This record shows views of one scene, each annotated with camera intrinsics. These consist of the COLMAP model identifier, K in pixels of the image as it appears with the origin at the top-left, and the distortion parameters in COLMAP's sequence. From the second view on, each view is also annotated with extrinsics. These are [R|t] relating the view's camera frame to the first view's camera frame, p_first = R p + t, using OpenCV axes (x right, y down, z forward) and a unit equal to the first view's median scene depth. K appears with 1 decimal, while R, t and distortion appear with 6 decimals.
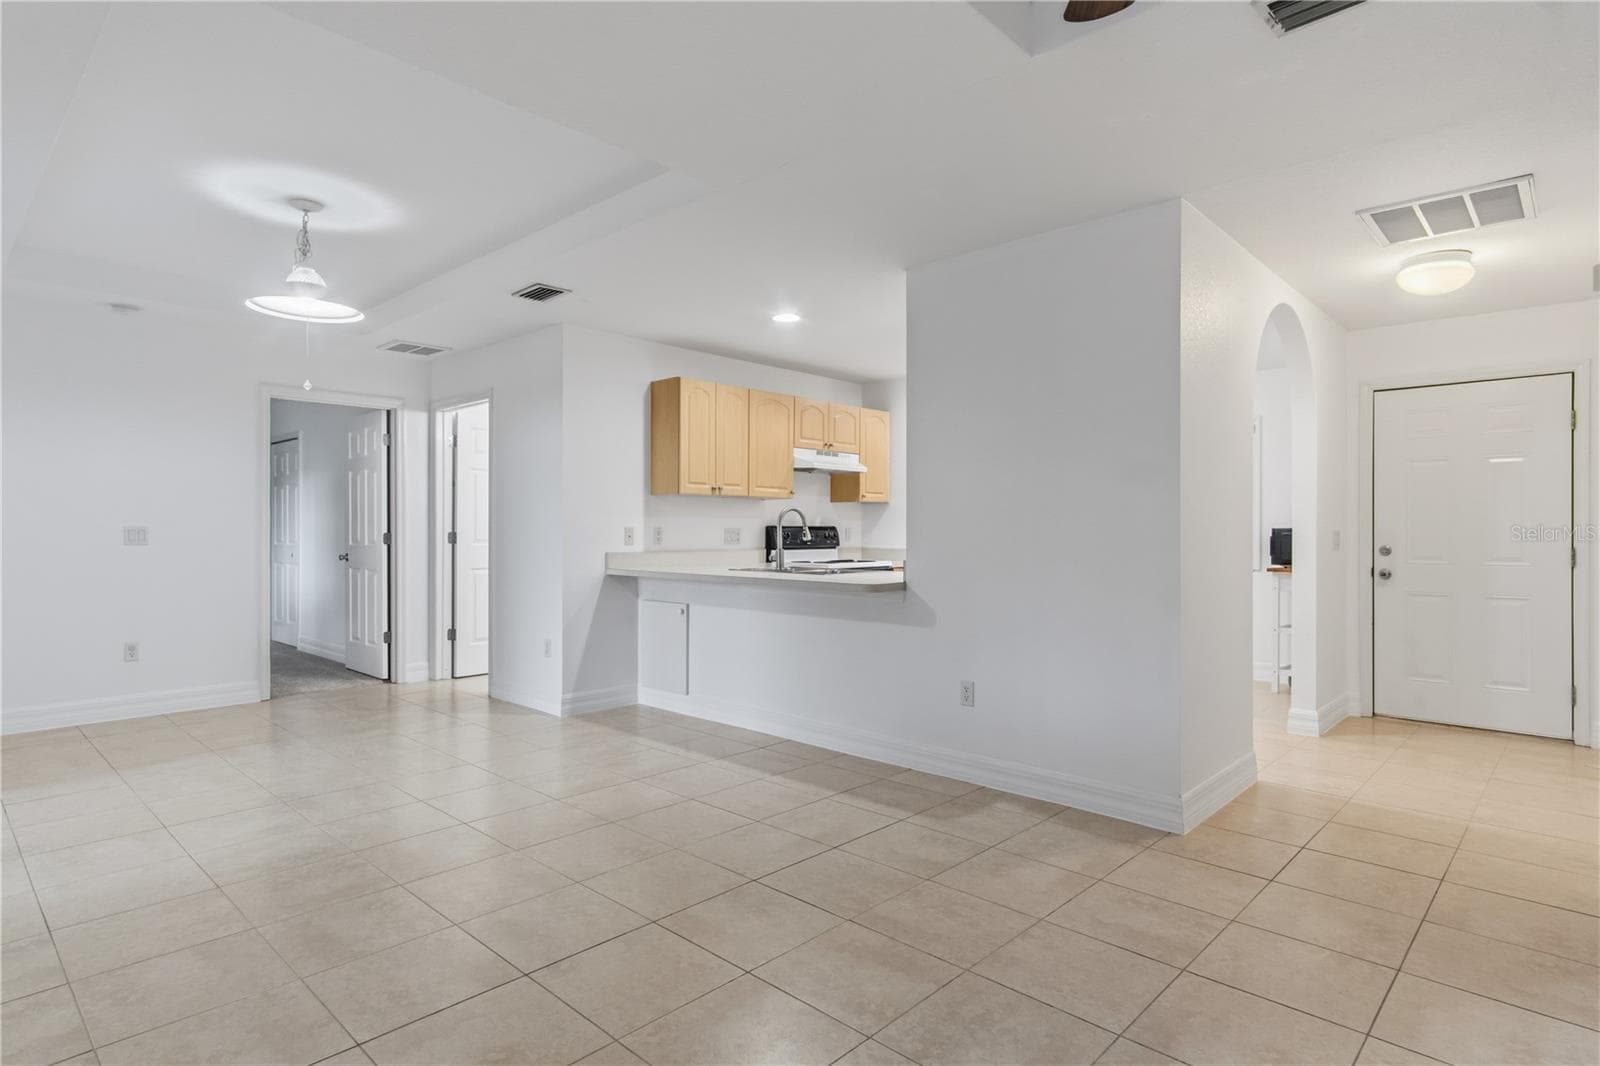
lens RADIAL K [[843.4, 0, 794.5], [0, 843.4, 534.4], [0, 0, 1]] dist [0.004389, 0.000758]
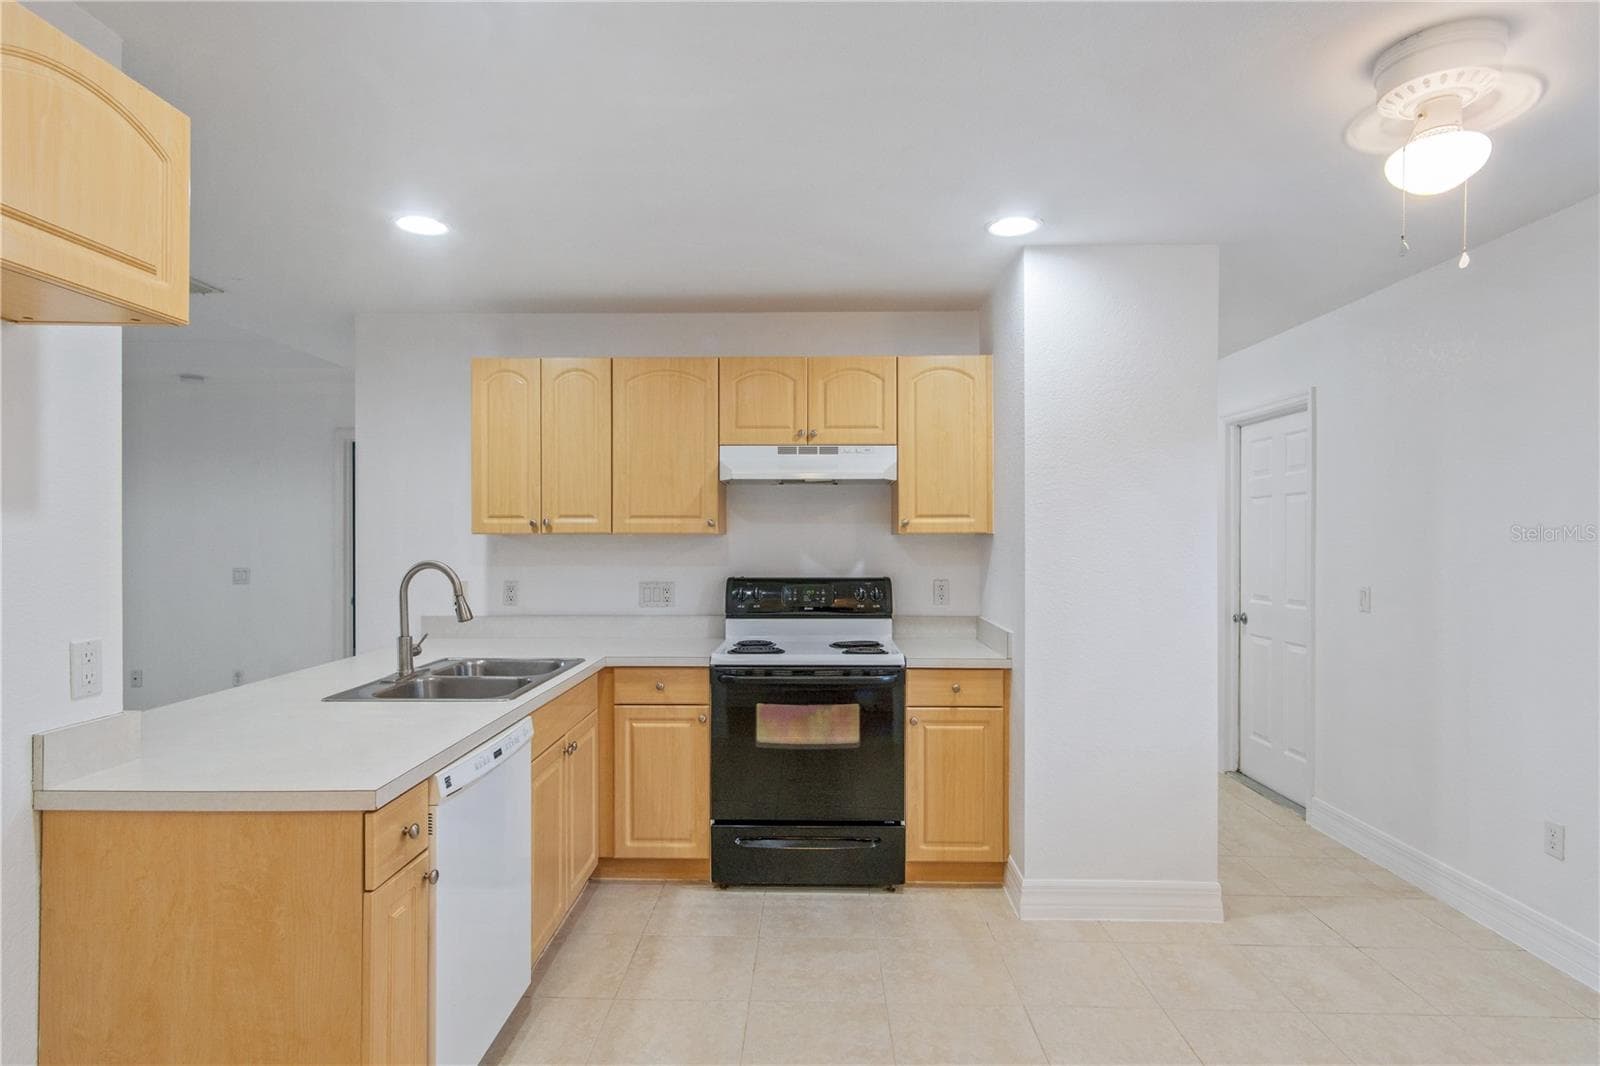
lens RADIAL K [[846.1, 0, 793.0], [0, 846.1, 539.6], [0, 0, 1]] dist [0.004838, 0.001325]
pose [[0.676431, -0.001505, -0.736504, 0.545404], [-0.000535, 0.999997, -0.002535, -0.043678], [0.736506, 0.002109, 0.676428, 0.759748]]
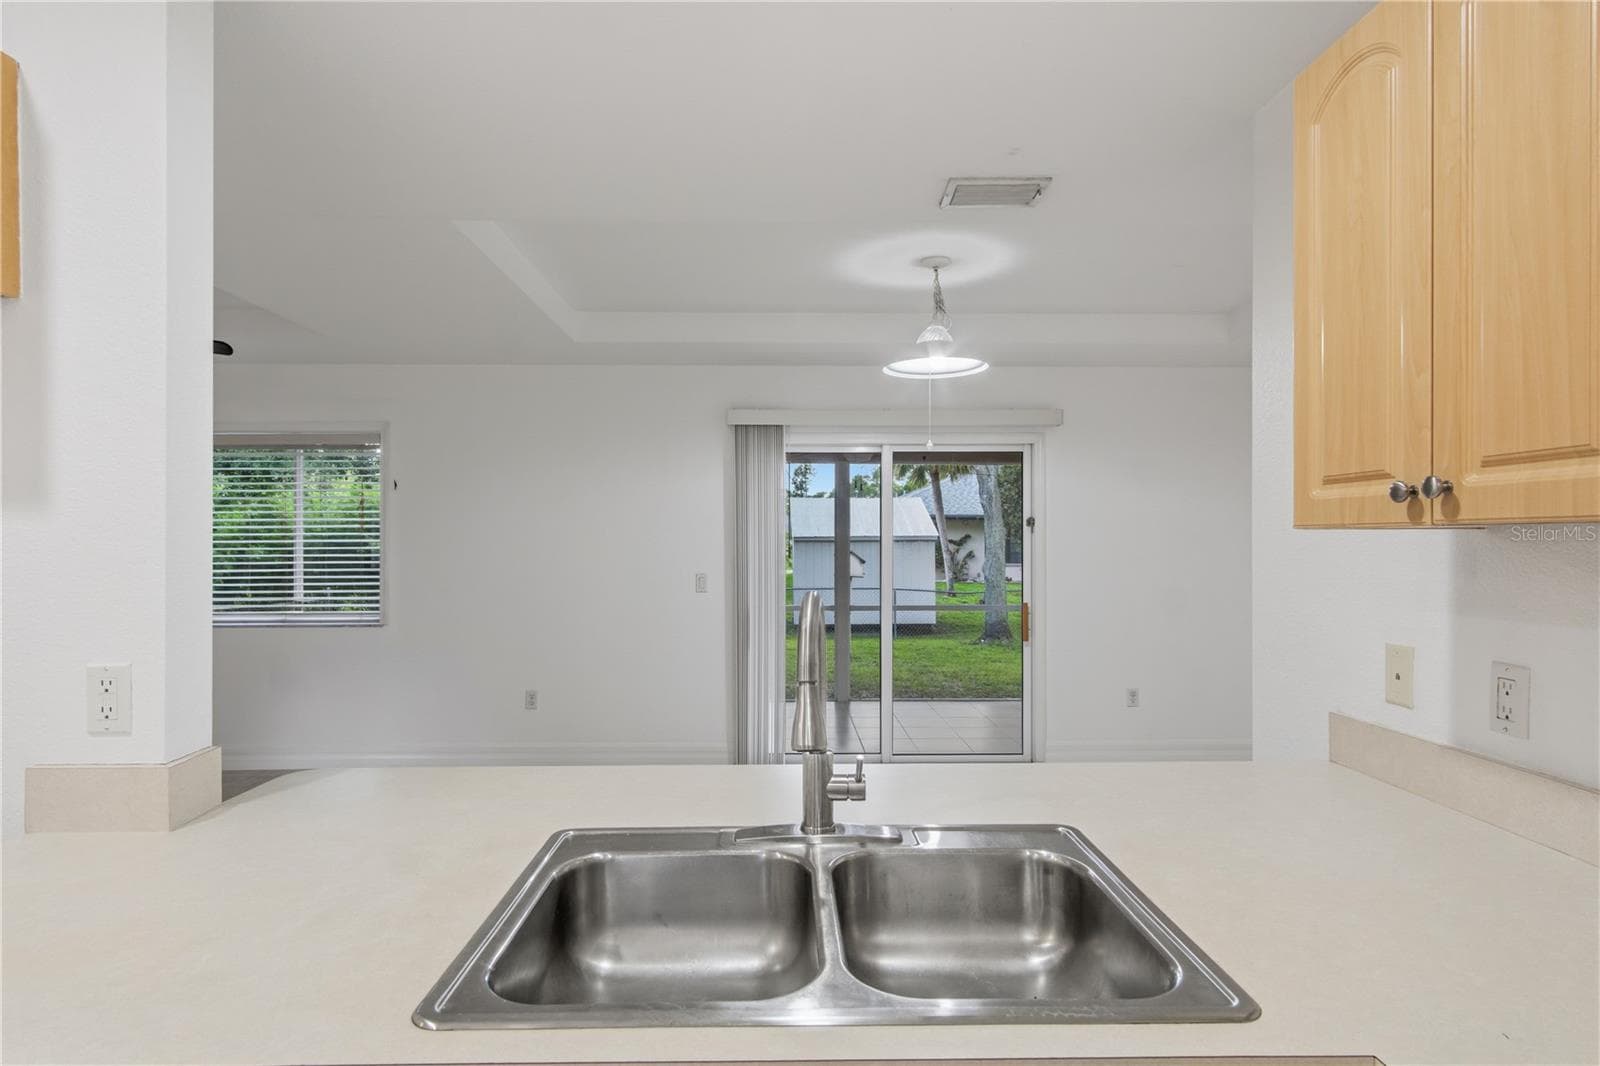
lens RADIAL K [[846.1, 0, 793.0], [0, 846.1, 539.6], [0, 0, 1]] dist [0.004838, 0.001325]
pose [[-0.710572, -0.002378, -0.703621, 0.162952], [-0.004174, 0.999991, 0.000835, -0.045924], [0.703613, 0.003530, -0.710575, 1.113439]]
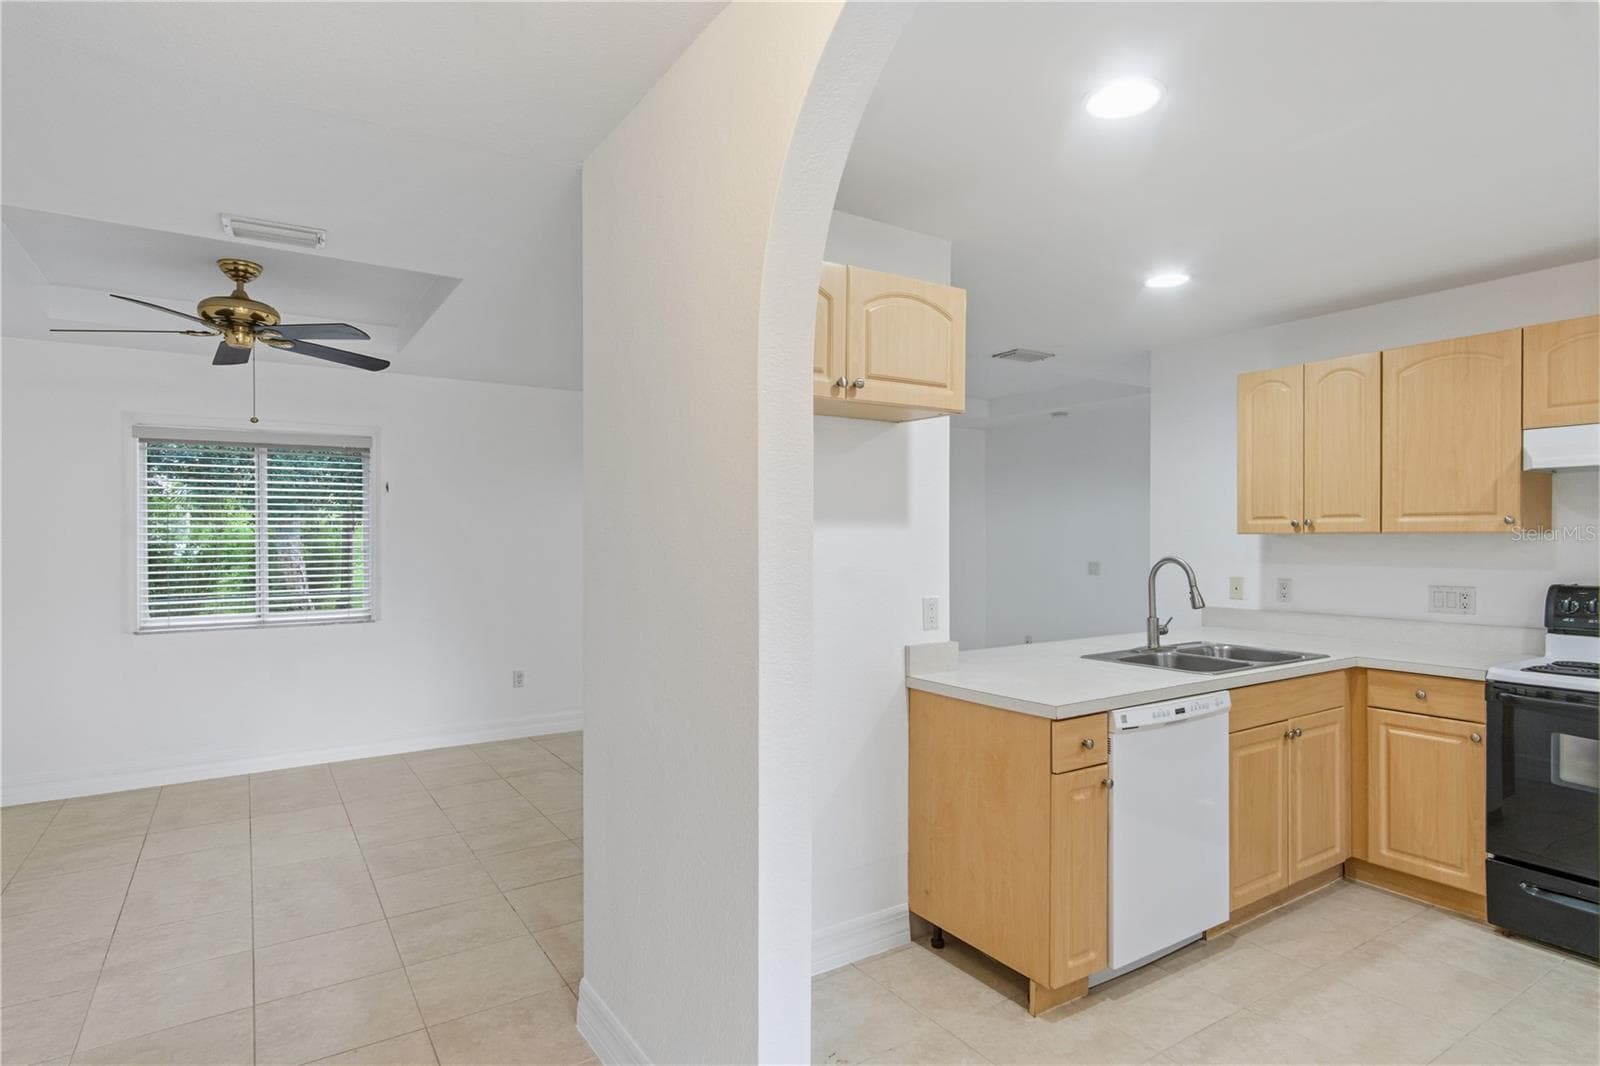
lens RADIAL K [[845.5, 0, 801.4], [0, 845.5, 542.0], [0, 0, 1]] dist [0.005995, 0.001904]
pose [[-0.223407, 0.002534, -0.974722, 0.691008], [-0.002554, 0.999992, 0.003185, -0.044138], [0.974722, 0.003201, -0.223398, 0.821644]]
